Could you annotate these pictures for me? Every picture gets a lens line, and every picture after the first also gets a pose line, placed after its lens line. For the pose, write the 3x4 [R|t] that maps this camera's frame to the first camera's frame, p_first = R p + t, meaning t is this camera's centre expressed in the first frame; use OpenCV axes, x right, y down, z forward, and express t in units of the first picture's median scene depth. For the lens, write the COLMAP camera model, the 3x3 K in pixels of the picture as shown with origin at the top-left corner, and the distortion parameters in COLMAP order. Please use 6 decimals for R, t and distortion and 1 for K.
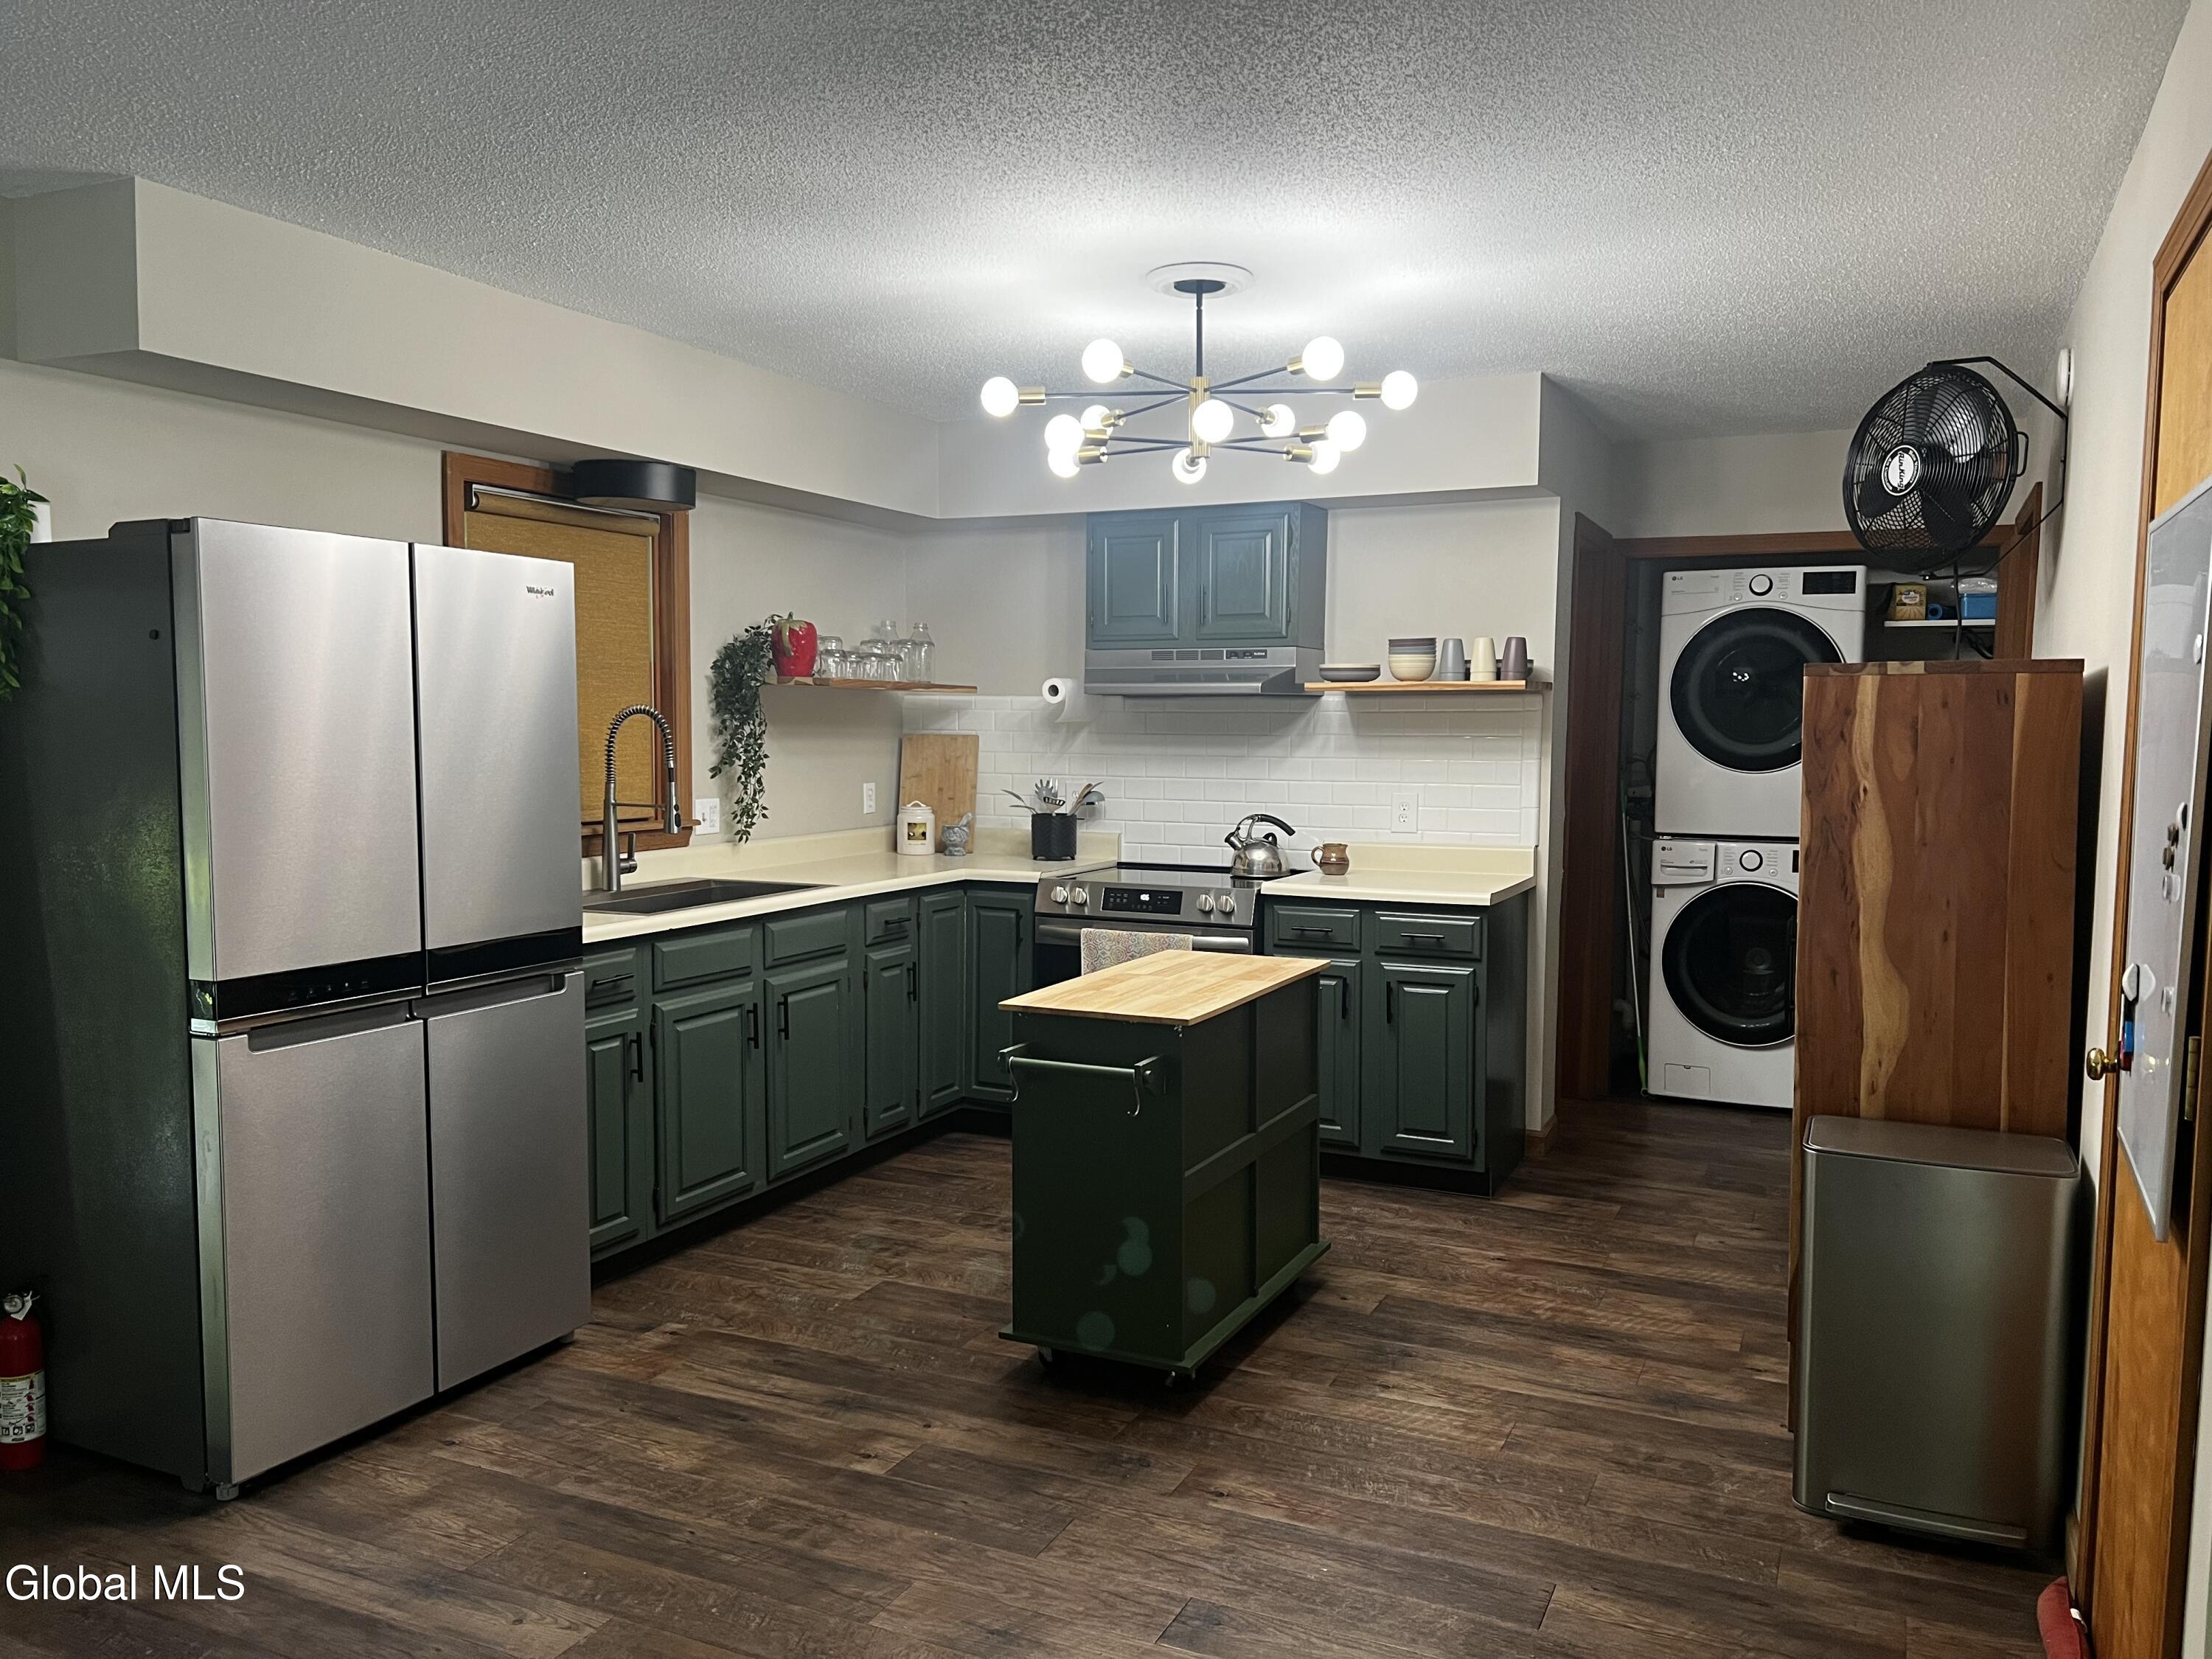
lens RADIAL K [[1666.1, 0, 1100.5], [0, 1666.1, 845.4], [0, 0, 1]] dist [0.059795, -0.068080]
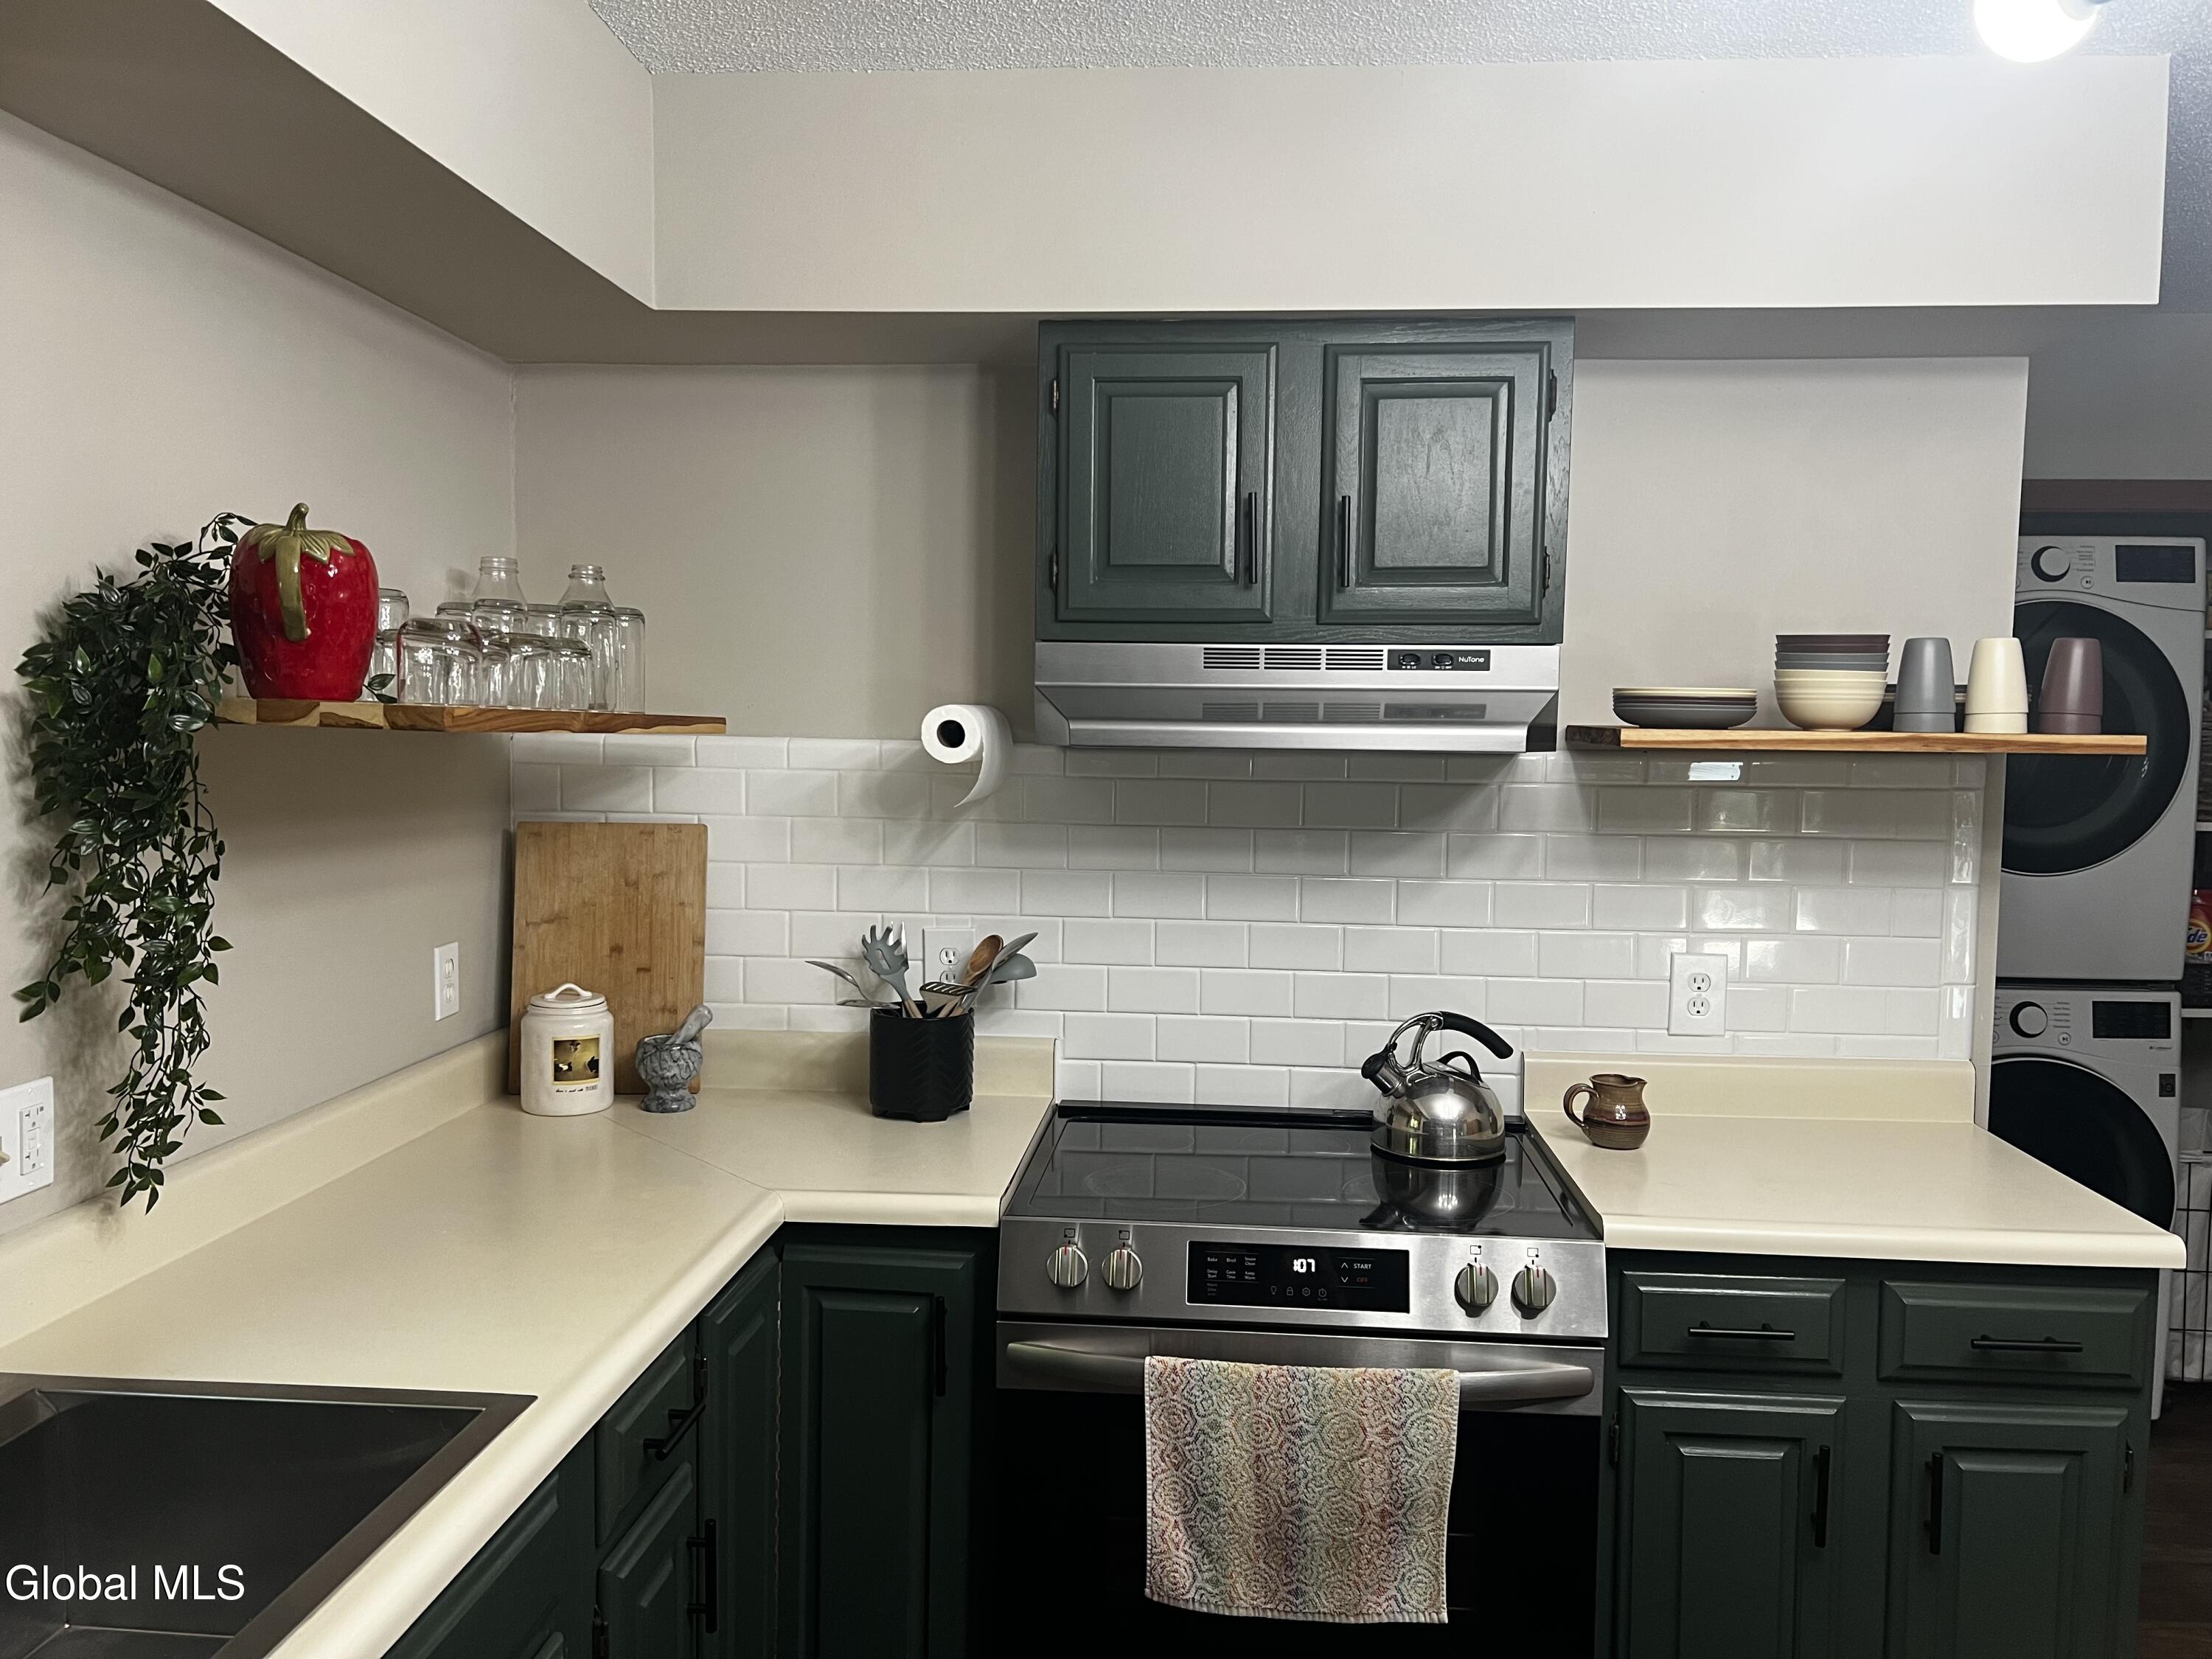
lens RADIAL K [[1666.1, 0, 1113.6], [0, 1666.1, 838.8], [0, 0, 1]] dist [0.059795, -0.068080]
pose [[0.930657, -0.017299, 0.365485, -0.156220], [0.018309, 0.999832, 0.000704, -0.070062], [-0.365435, 0.006036, 0.930817, 0.625480]]
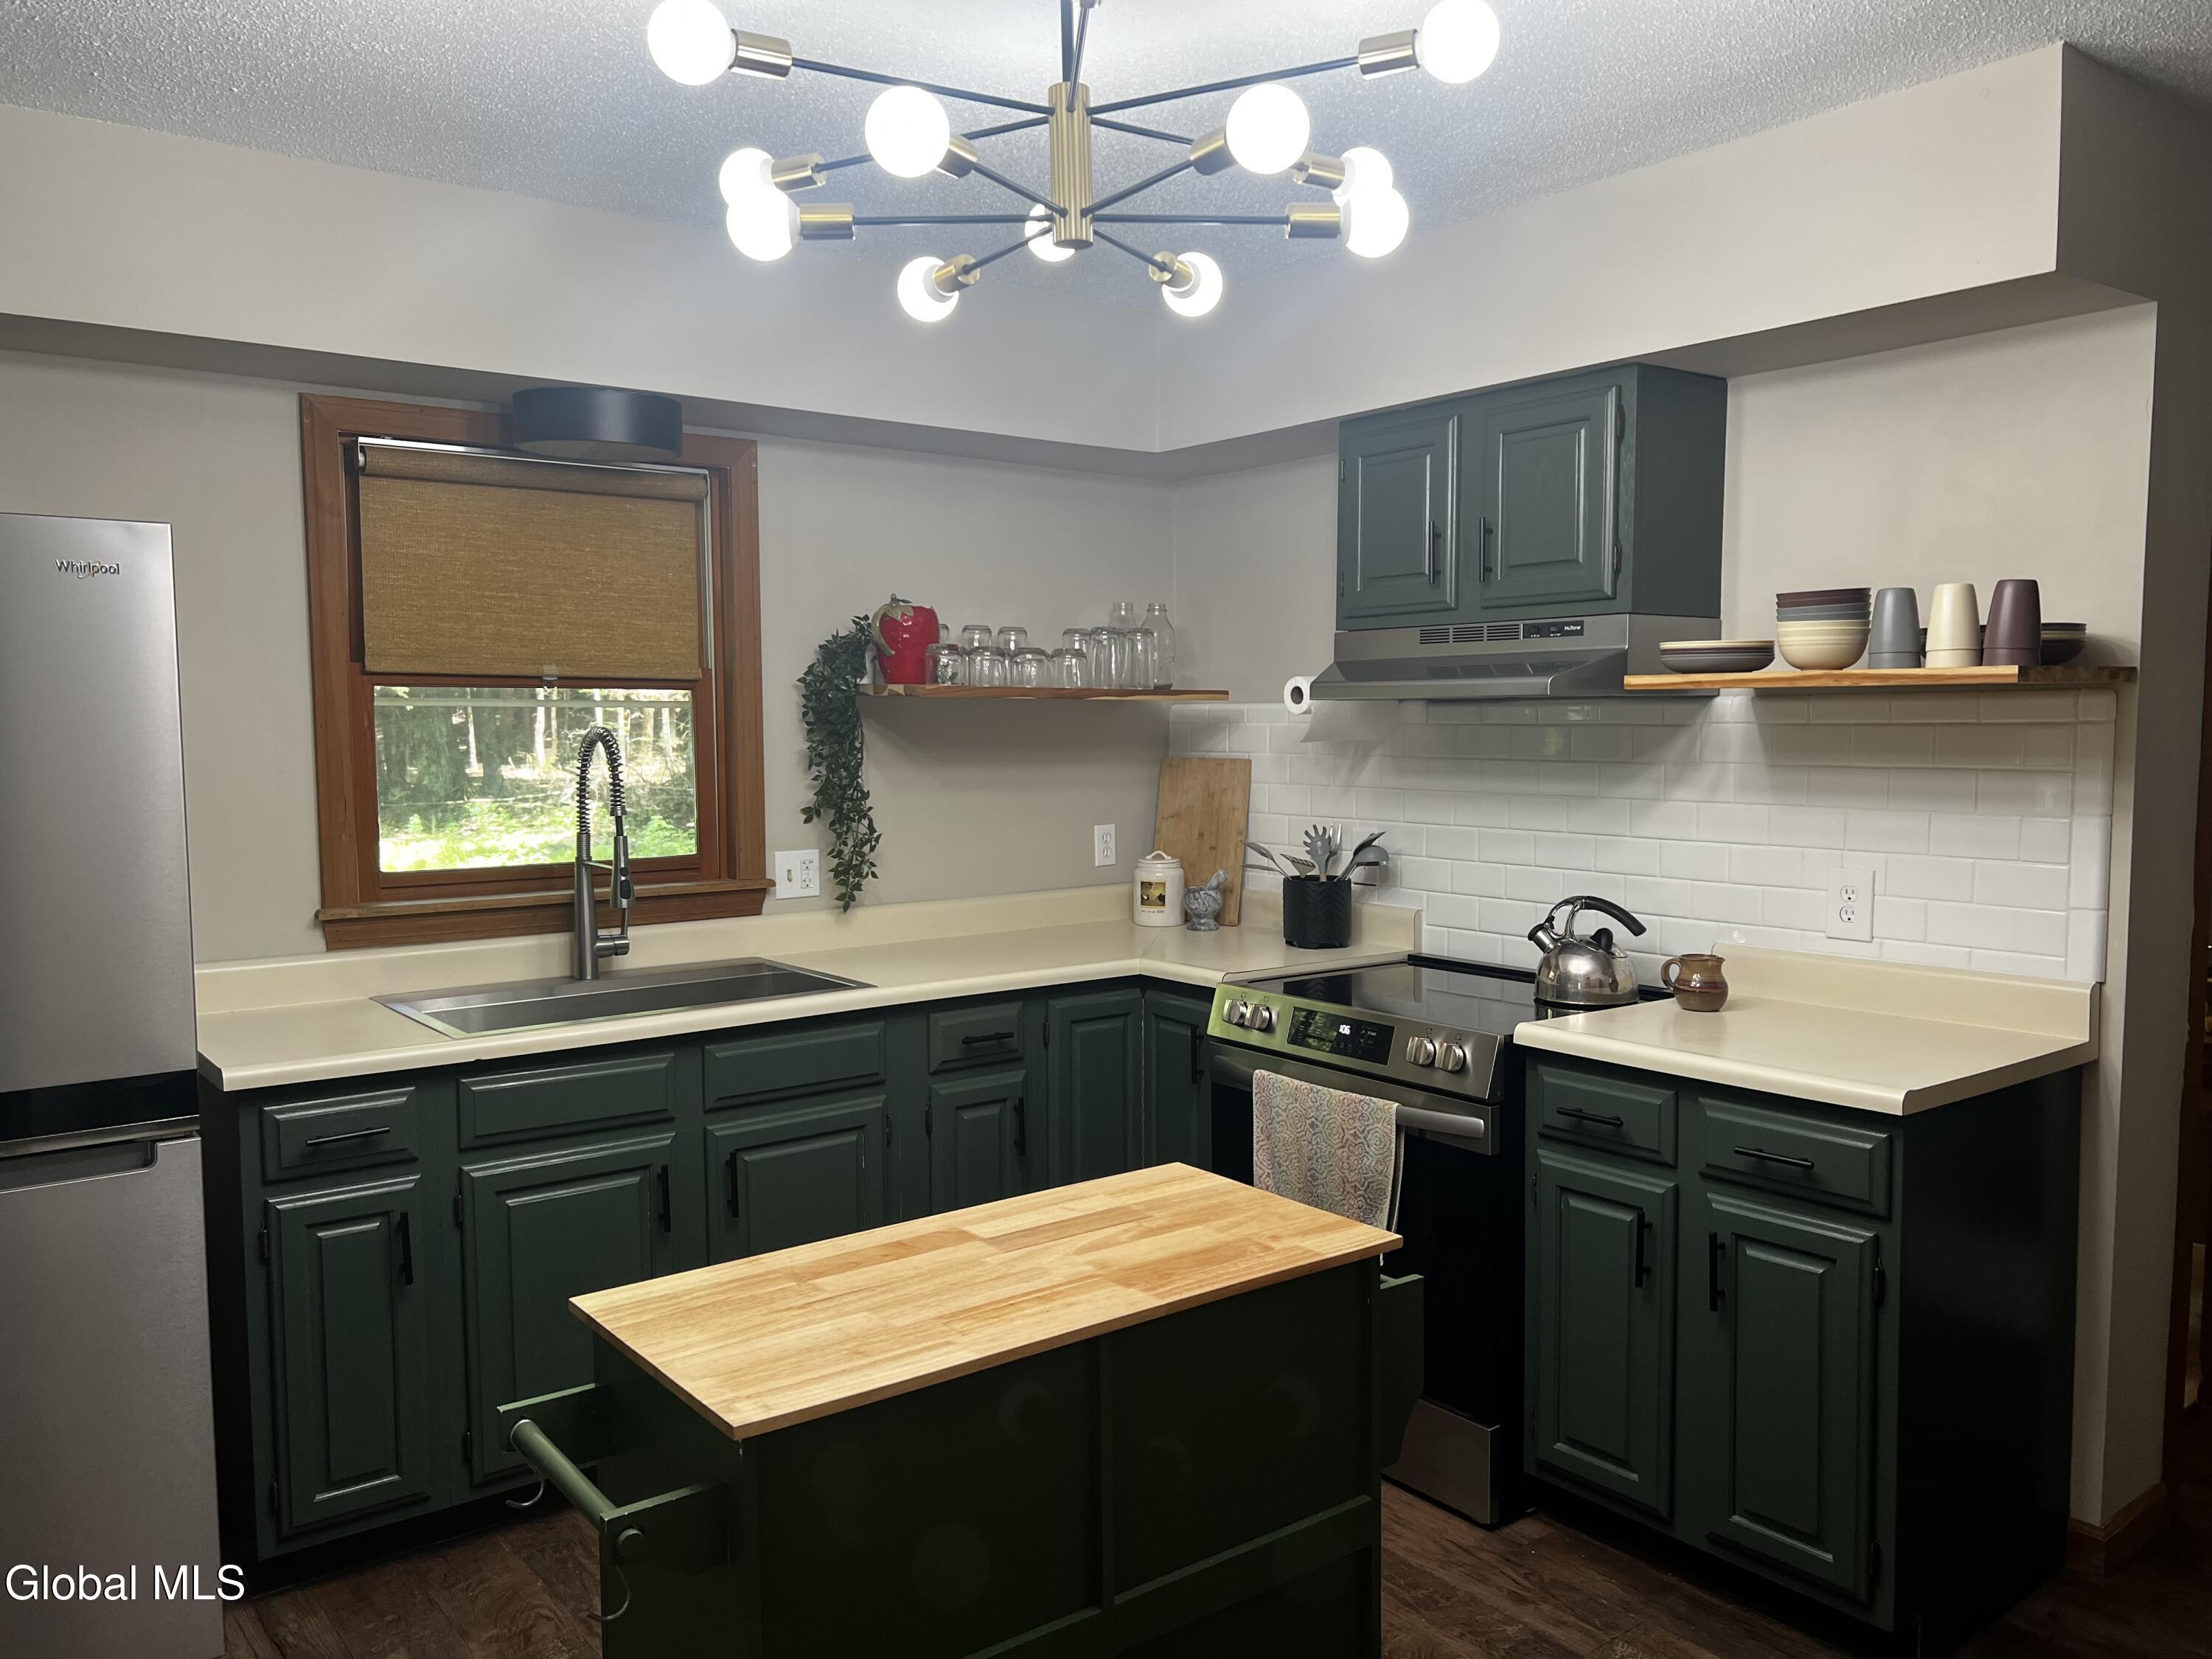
lens RADIAL K [[1666.1, 0, 1107.6], [0, 1666.1, 847.7], [0, 0, 1]] dist [0.059795, -0.068080]
pose [[0.893940, 0.025440, -0.447465, 0.217696], [-0.024084, 0.999672, 0.008721, -0.038406], [0.447540, 0.002981, 0.894259, 0.394628]]
